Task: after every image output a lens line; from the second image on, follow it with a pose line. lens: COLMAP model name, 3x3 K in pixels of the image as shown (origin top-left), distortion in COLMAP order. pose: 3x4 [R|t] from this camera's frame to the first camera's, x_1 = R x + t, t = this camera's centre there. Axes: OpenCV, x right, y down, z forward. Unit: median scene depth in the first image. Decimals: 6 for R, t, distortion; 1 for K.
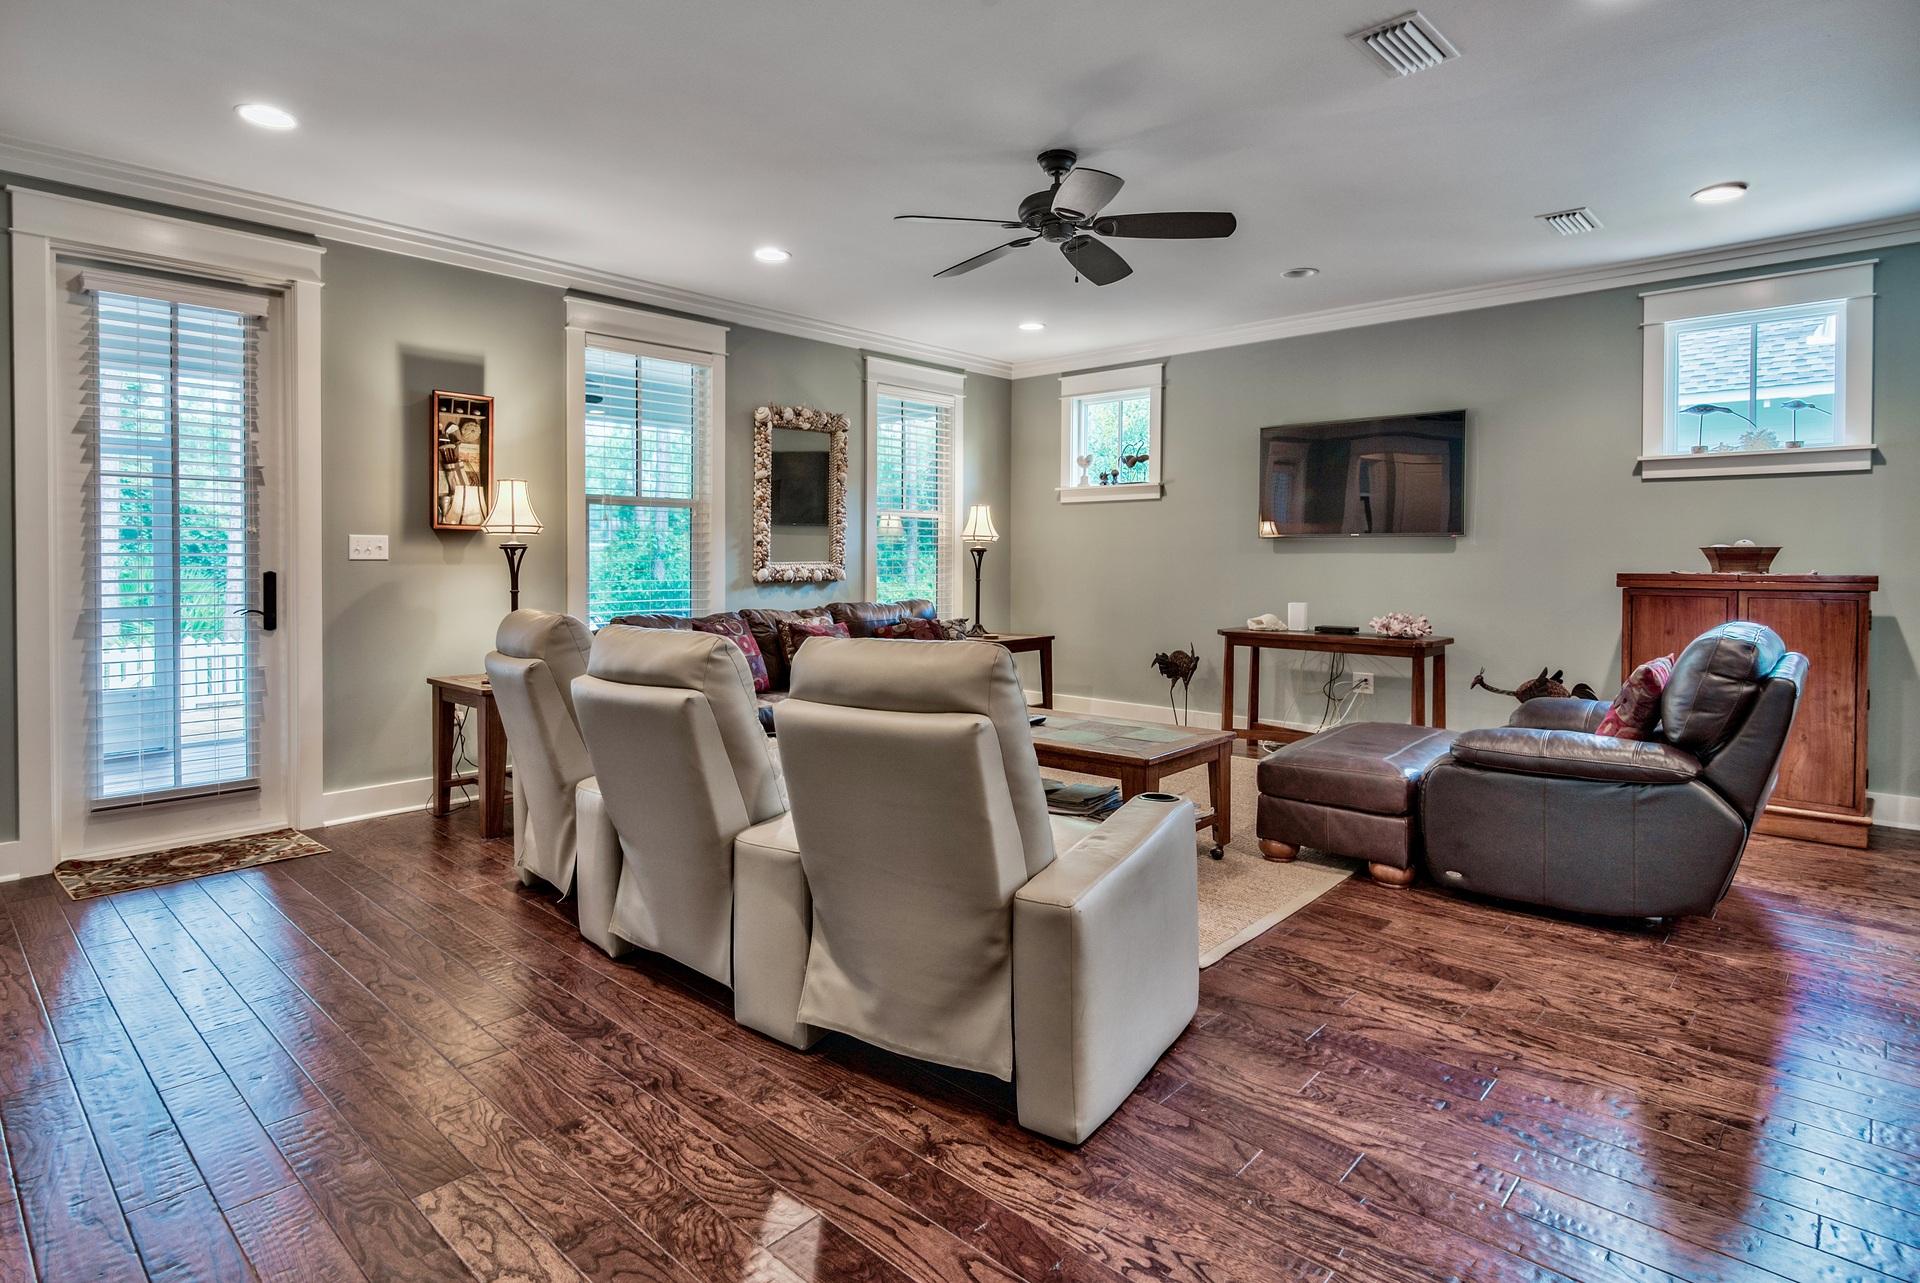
lens RADIAL K [[973.0, 0, 964.1], [0, 973.0, 638.1], [0, 0, 1]] dist [0.003789, 0.000649]
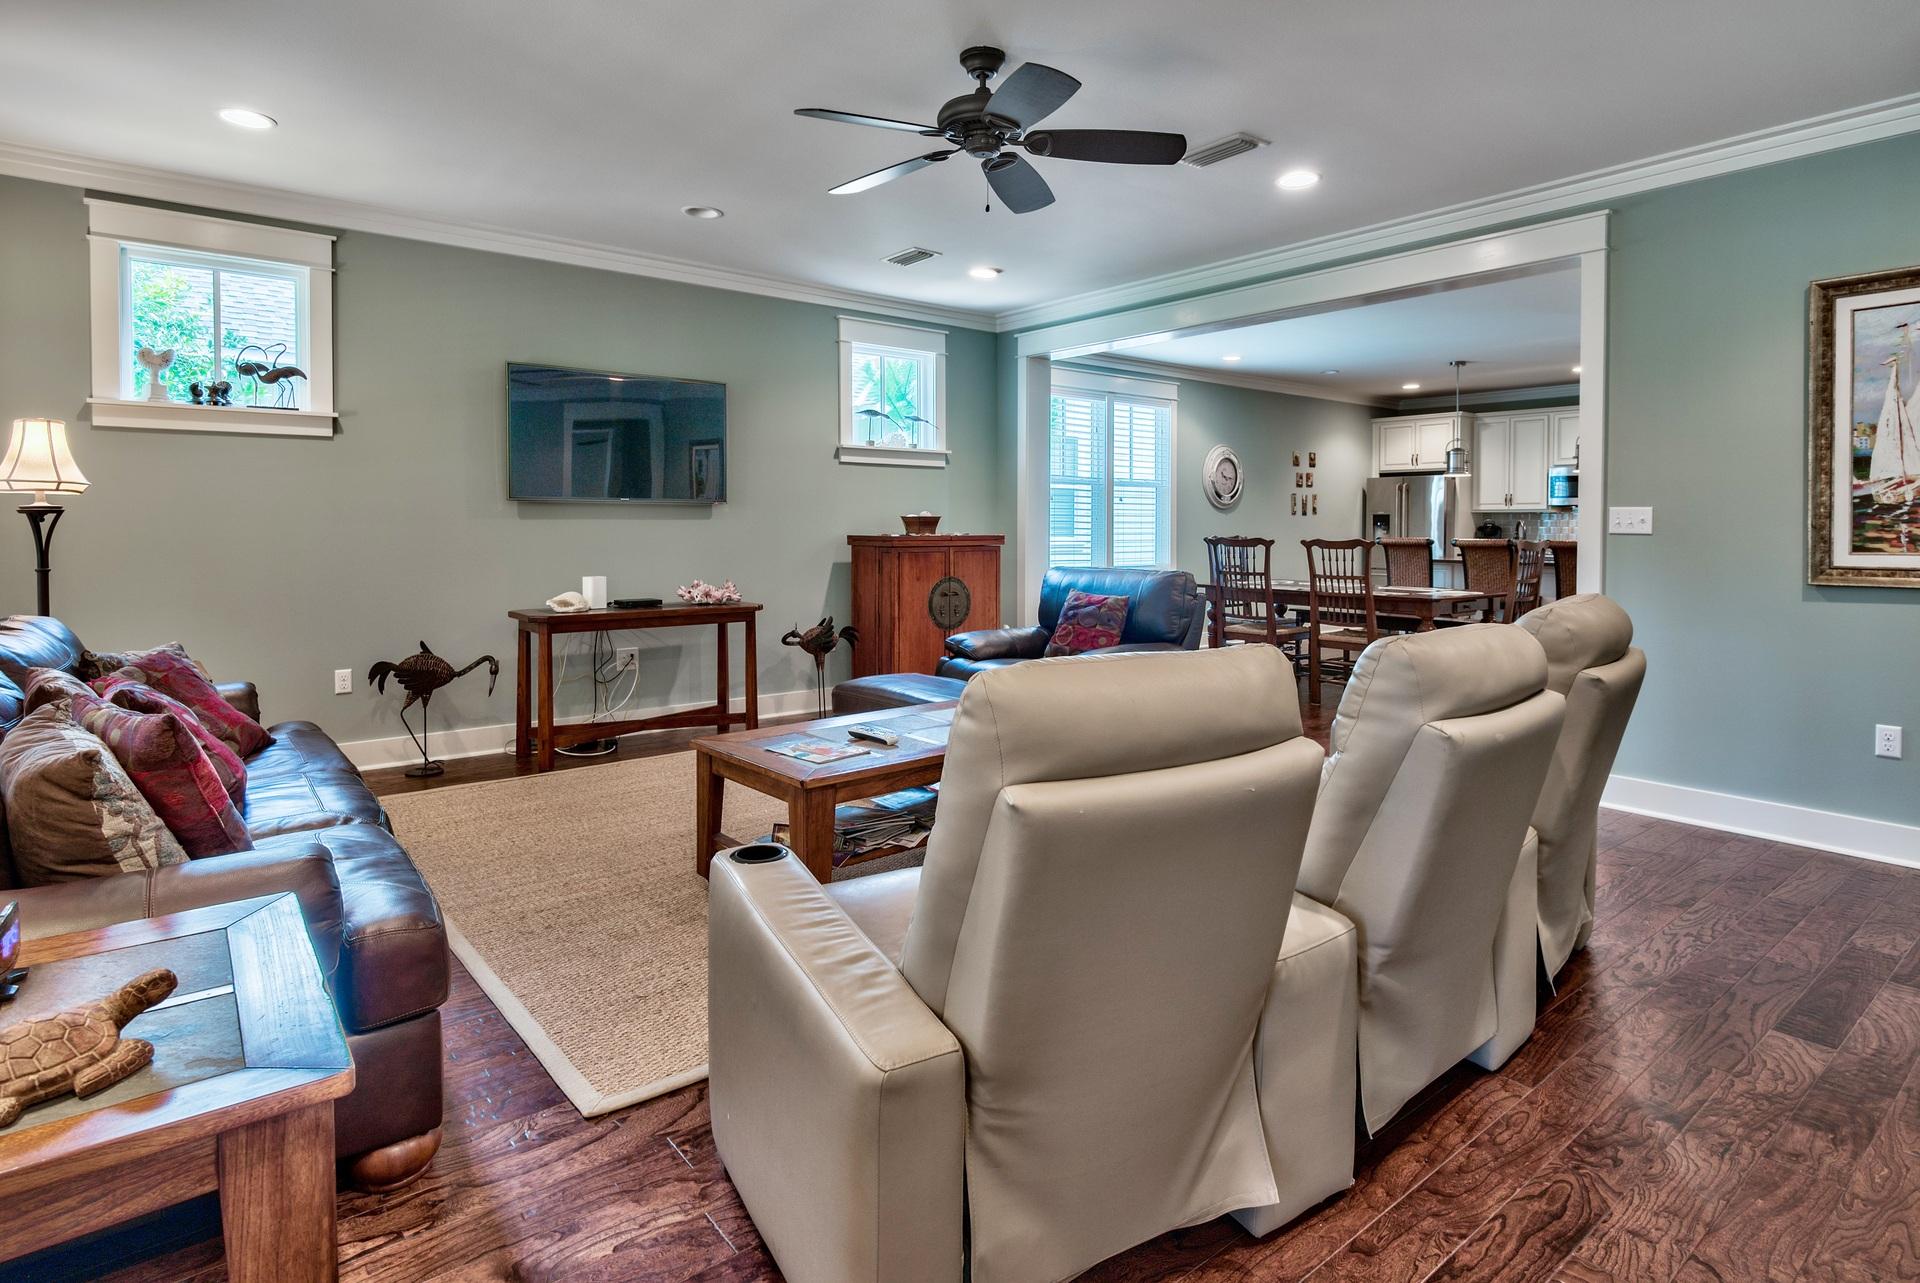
lens RADIAL K [[1048.9, 0, 967.5], [0, 1048.9, 634.6], [0, 0, 1]] dist [0.000871, 0.000098]
pose [[0.132607, -0.110486, 0.984991, -0.546259], [0.080560, 0.991681, 0.100391, -0.052770], [-0.987889, 0.066039, 0.140405, 0.547235]]
